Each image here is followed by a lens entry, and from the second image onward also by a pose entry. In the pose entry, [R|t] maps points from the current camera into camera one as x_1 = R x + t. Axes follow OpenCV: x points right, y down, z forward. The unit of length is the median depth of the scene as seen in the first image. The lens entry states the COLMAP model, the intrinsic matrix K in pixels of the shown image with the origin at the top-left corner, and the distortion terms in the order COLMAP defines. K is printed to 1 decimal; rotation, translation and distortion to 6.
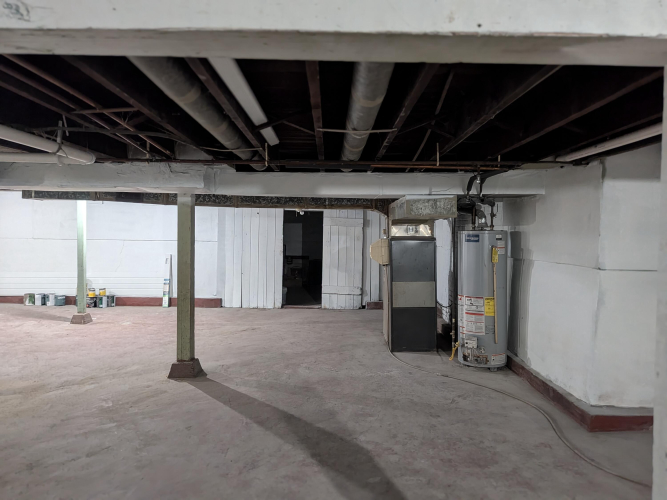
lens RADIAL K [[498.2, 0, 336.4], [0, 498.2, 239.2], [0, 0, 1]] dist [-0.004228, -0.013813]
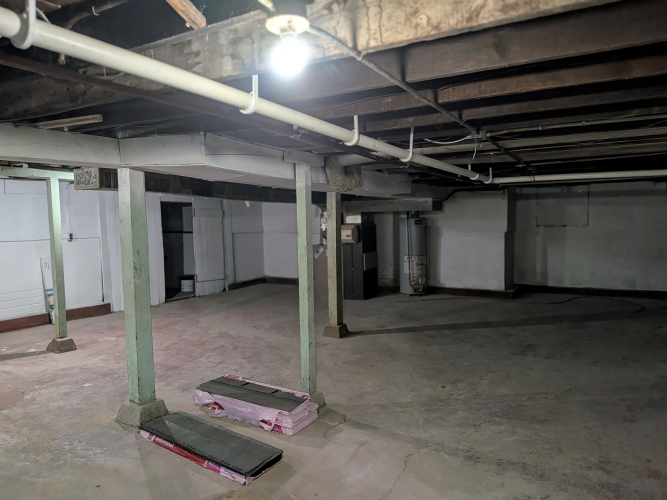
lens RADIAL K [[498.2, 0, 336.4], [0, 498.2, 239.2], [0, 0, 1]] dist [-0.004228, -0.013813]
pose [[0.544880, -0.059274, 0.836416, -0.914740], [0.039777, 0.998203, 0.044827, -0.021091], [-0.837570, 0.008844, 0.546259, 0.225450]]
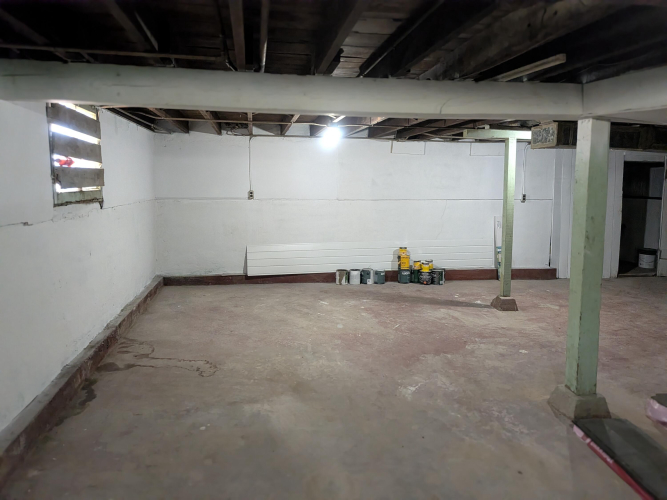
lens RADIAL K [[498.2, 0, 336.4], [0, 498.2, 239.2], [0, 0, 1]] dist [-0.004228, -0.013813]
pose [[0.990311, -0.020024, 0.137417, -0.881942], [0.006454, 0.995117, 0.098494, -0.019501], [-0.138718, -0.096653, 0.985604, 0.275174]]
